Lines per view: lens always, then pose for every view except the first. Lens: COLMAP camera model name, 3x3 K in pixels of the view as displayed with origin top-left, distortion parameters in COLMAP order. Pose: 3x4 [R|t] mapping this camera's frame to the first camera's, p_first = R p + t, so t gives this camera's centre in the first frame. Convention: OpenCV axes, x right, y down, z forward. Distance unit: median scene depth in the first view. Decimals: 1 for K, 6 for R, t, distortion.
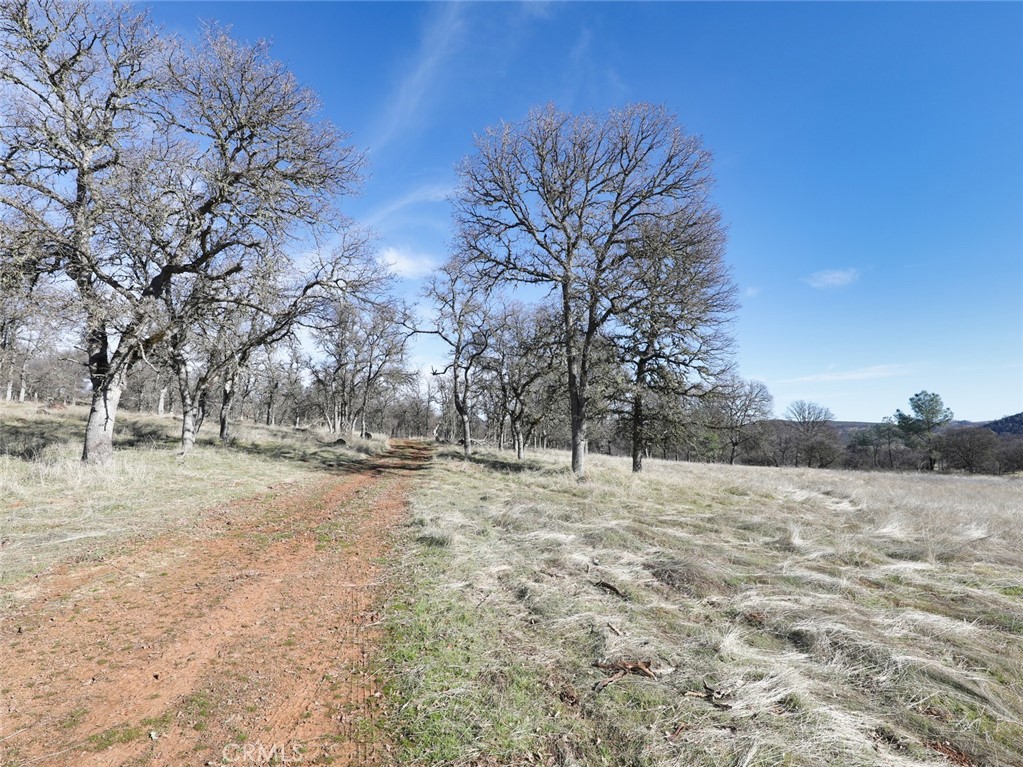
lens RADIAL K [[452.1, 0, 510.7], [0, 452.1, 391.2], [0, 0, 1]] dist [0.000376, 0.000511]
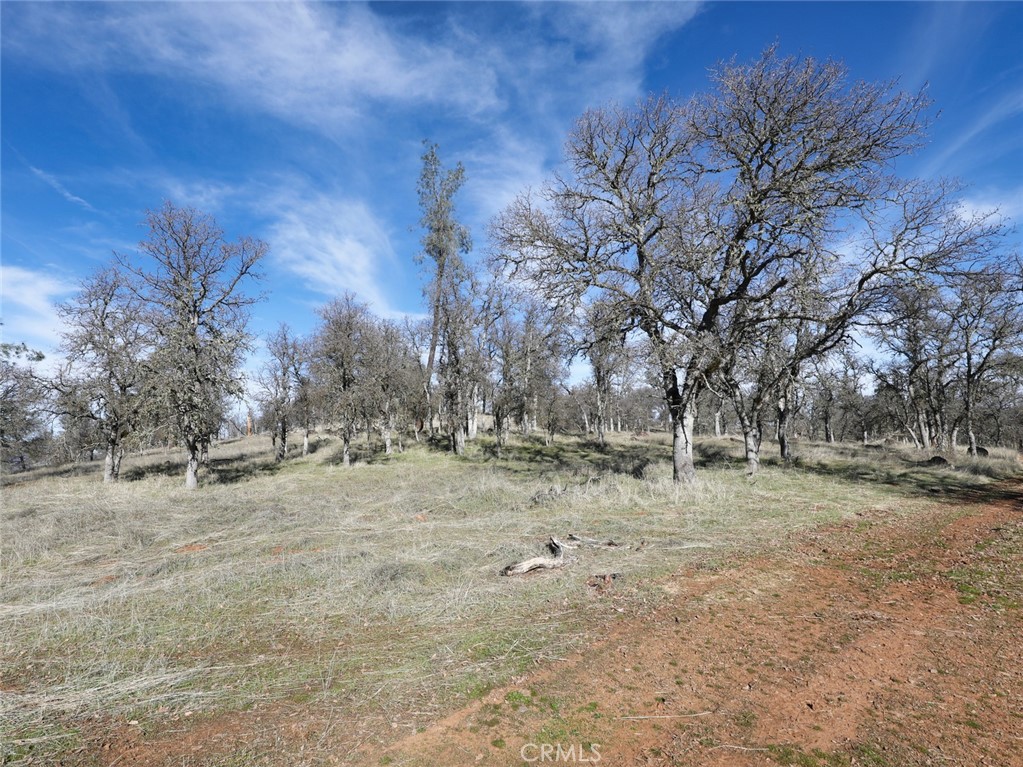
lens RADIAL K [[467.8, 0, 511.5], [0, 467.8, 383.5], [0, 0, 1]] dist [0.000890, 0.000539]
pose [[0.610904, -0.135111, -0.780090, -0.195740], [0.108307, 0.990329, -0.086708, -0.031530], [0.784261, -0.031519, 0.619630, -0.081472]]
